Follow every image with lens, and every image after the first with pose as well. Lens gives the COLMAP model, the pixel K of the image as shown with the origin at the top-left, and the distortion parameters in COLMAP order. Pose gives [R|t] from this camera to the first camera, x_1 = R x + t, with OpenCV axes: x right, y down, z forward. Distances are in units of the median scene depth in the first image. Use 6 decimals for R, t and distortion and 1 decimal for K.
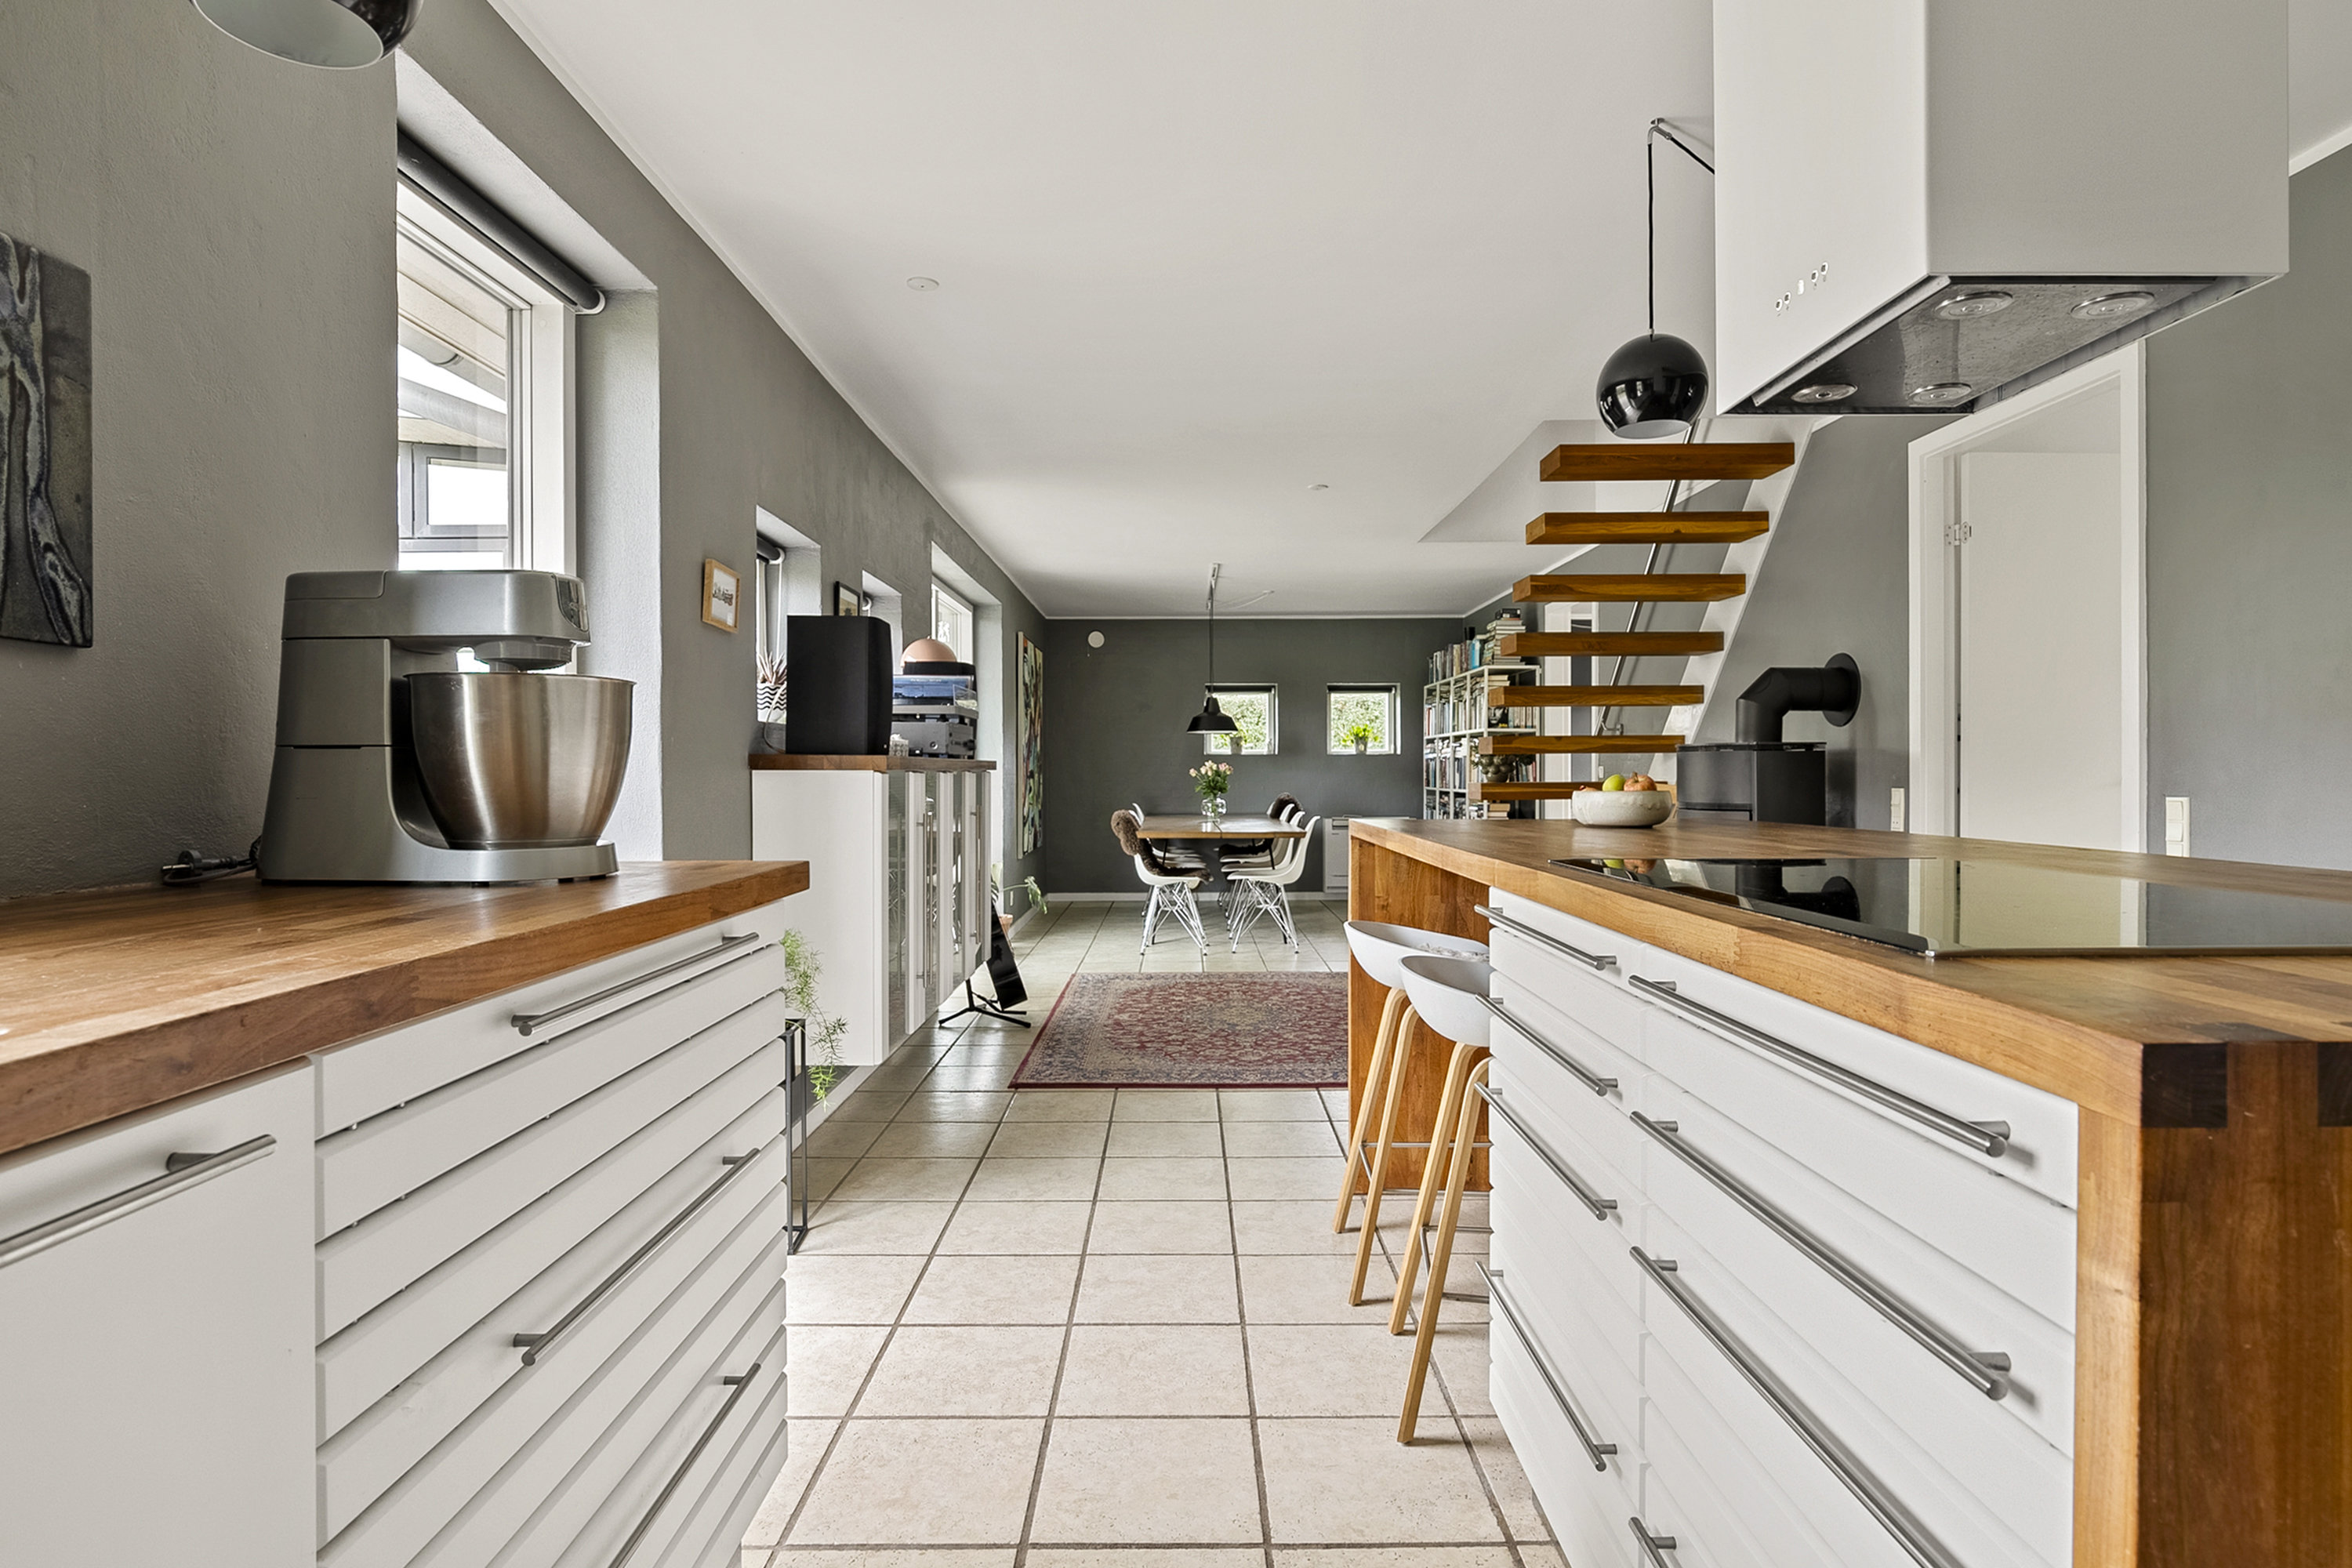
lens RADIAL K [[1233.7, 0, 1185.7], [0, 1233.7, 780.6], [0, 0, 1]] dist [0.000469, 0.000021]
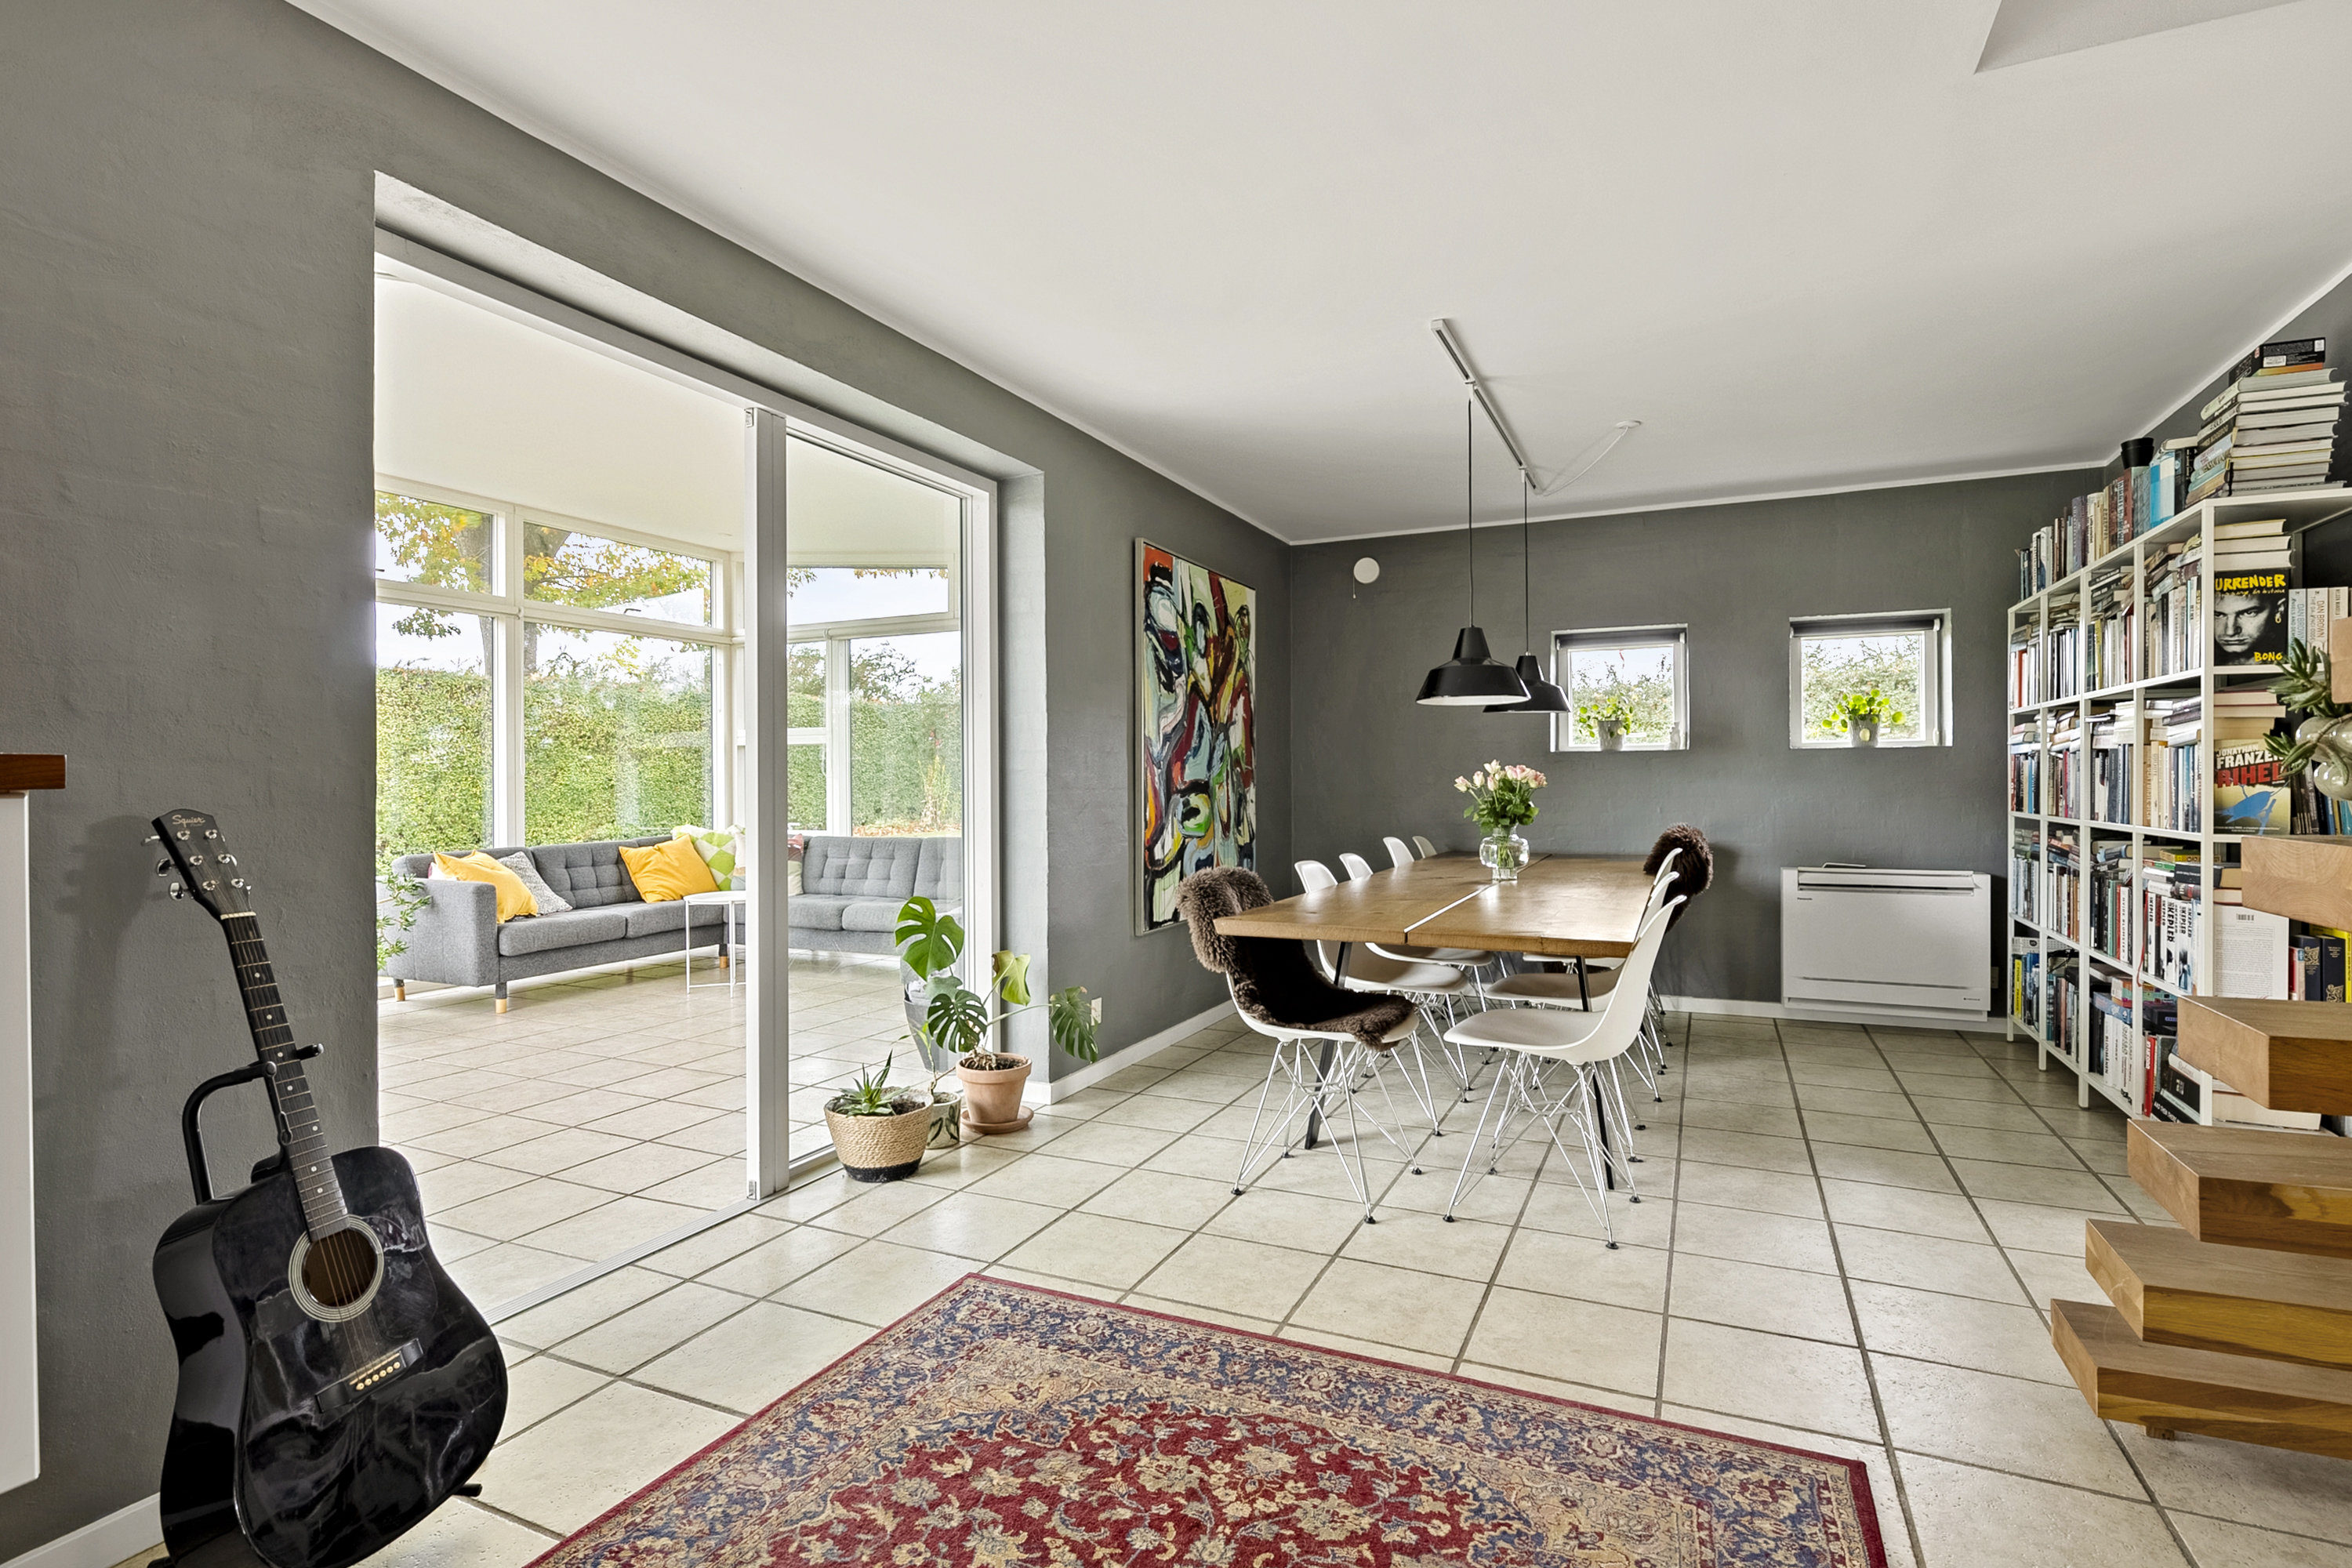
lens RADIAL K [[1108.6, 0, 1165.3], [0, 1108.6, 781.6], [0, 0, 1]] dist [-0.011964, -0.000874]
pose [[0.894458, -0.001453, -0.447149, 0.097361], [-0.000427, 0.999991, -0.004104, -0.005248], [0.447151, 0.003862, 0.894450, 0.502932]]
